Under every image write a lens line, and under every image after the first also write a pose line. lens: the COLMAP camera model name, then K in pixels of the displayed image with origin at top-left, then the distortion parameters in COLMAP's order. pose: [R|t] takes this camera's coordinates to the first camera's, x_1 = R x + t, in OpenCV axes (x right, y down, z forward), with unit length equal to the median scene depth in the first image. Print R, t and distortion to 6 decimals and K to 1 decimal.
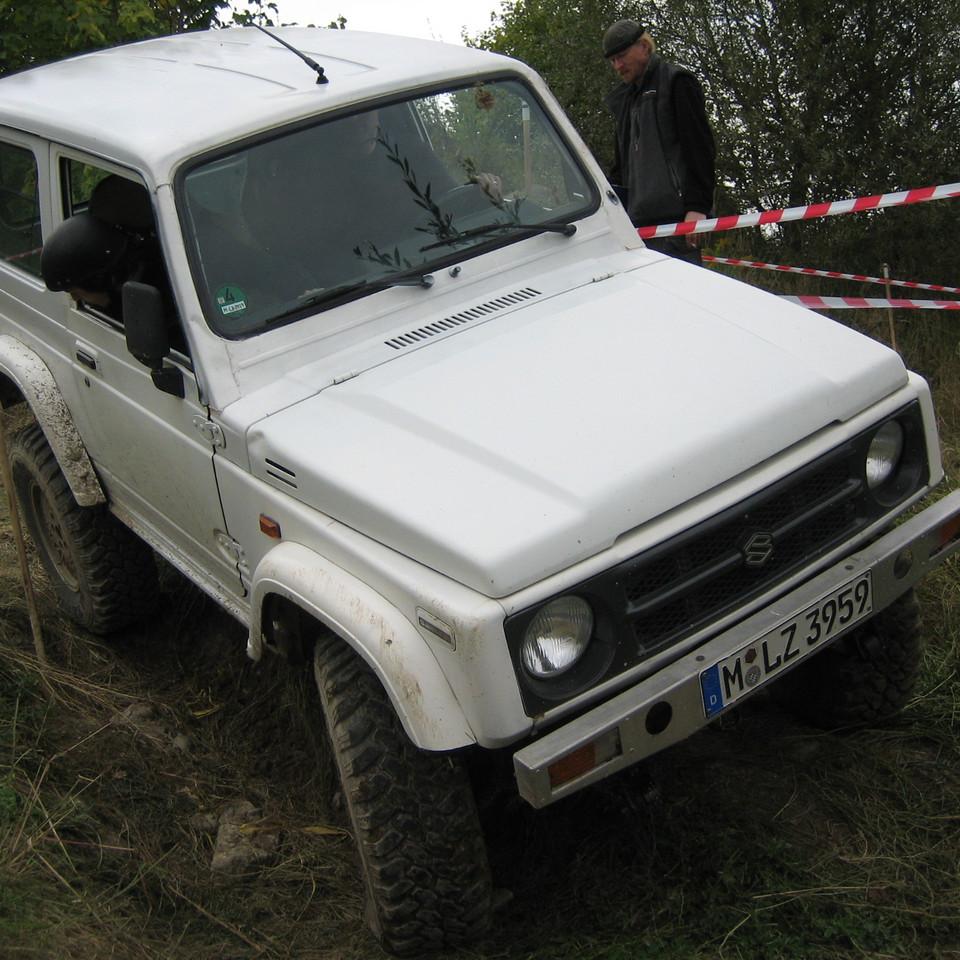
lens RADIAL K [[1317.2, 0, 464.3], [0, 1317.2, 481.0], [0, 0, 1]] dist [-0.135538, 0.318468]
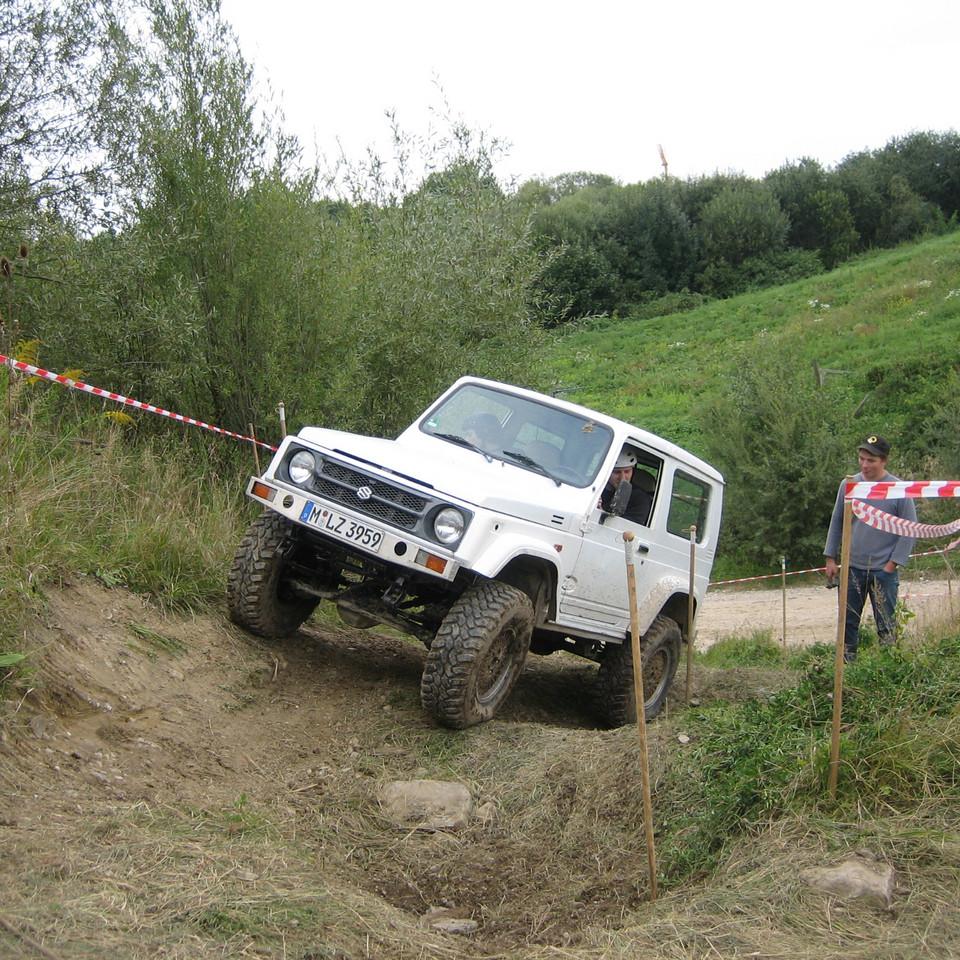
lens RADIAL K [[1397.8, 0, 568.0], [0, 1397.8, 478.1], [0, 0, 1]] dist [-0.211864, 0.257454]
pose [[0.357642, 0.257550, -0.897642, 2.536026], [-0.738489, 0.666345, -0.103045, 0.019877], [0.571600, 0.699752, 0.428511, 0.088277]]
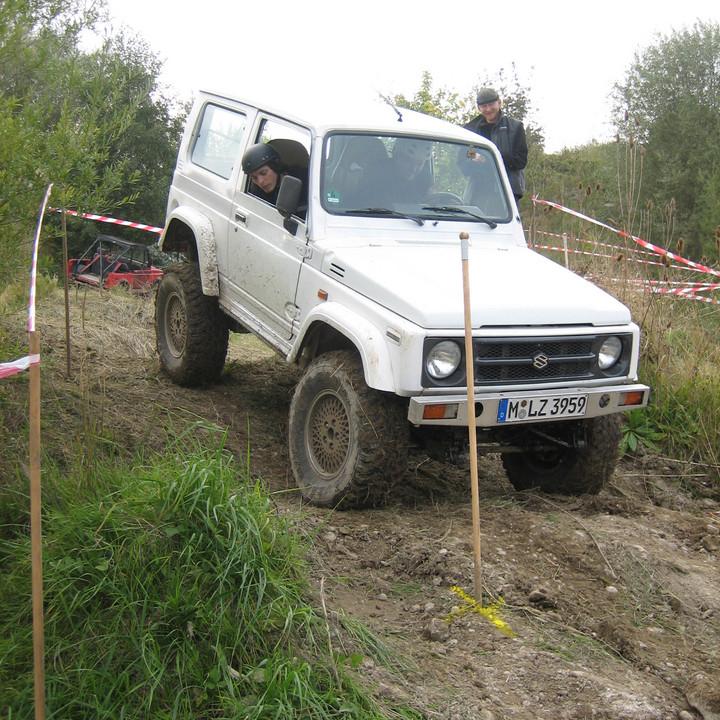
lens RADIAL K [[1006.7, 0, 359.0], [0, 1006.7, 349.3], [0, 0, 1]] dist [-0.145717, 0.193963]
pose [[0.953730, 0.299065, -0.030962, -0.016061], [-0.299966, 0.939445, -0.165719, 0.380684], [-0.020474, 0.167339, 0.985687, -0.606651]]
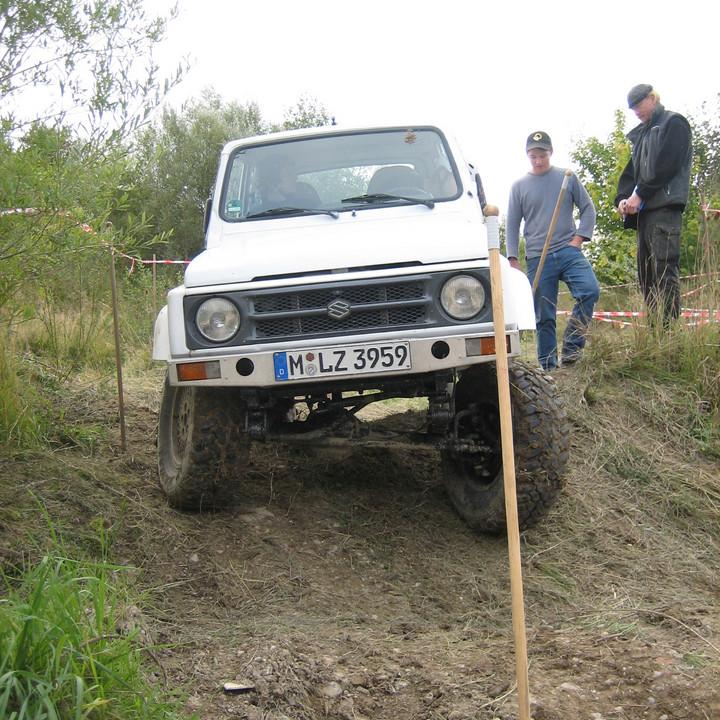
lens RADIAL K [[1006.7, 0, 359.0], [0, 1006.7, 349.3], [0, 0, 1]] dist [-0.145717, 0.193963]
pose [[0.791930, 0.129503, -0.596720, 1.060483], [-0.290785, 0.939307, -0.182060, 0.341904], [0.536927, 0.317696, 0.781524, -0.086553]]
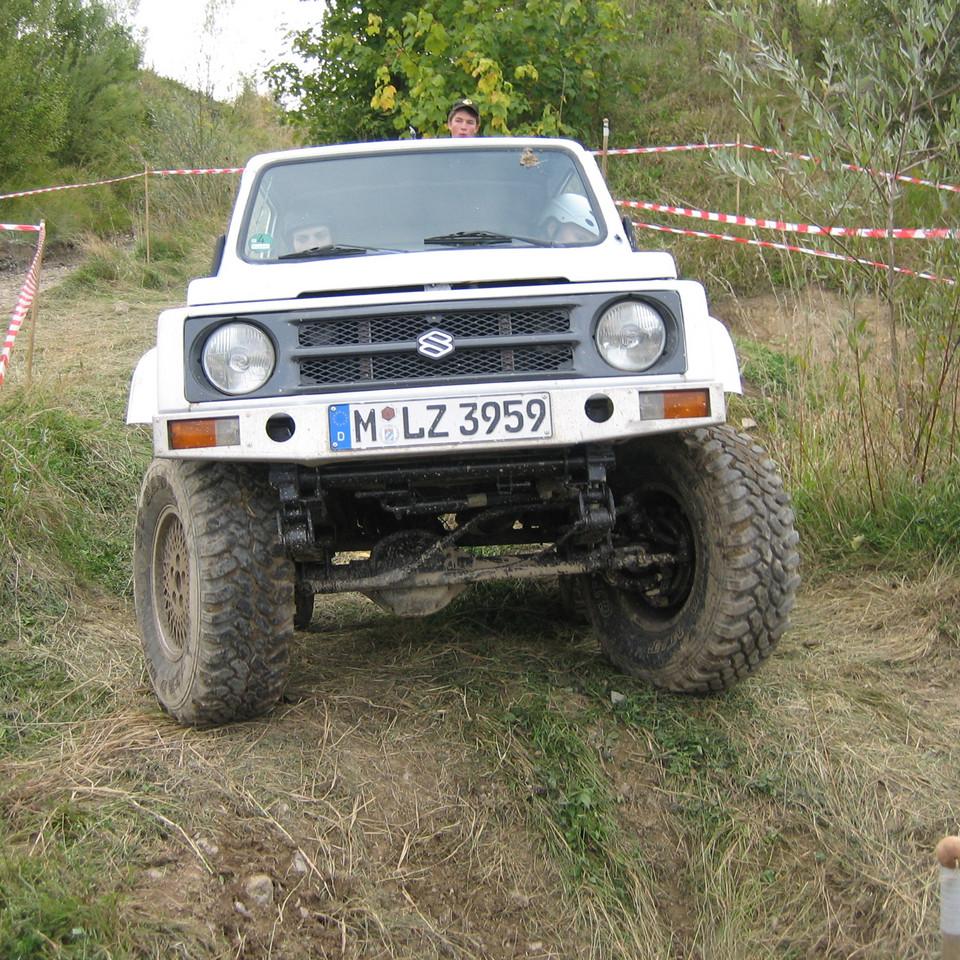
lens RADIAL K [[1342.3, 0, 478.6], [0, 1342.3, 465.8], [0, 0, 1]] dist [-0.145717, 0.193963]
pose [[0.828551, 0.079572, -0.554231, 0.881789], [-0.298587, 0.900149, -0.317139, 0.491631], [0.473655, 0.428252, 0.769579, 0.139900]]
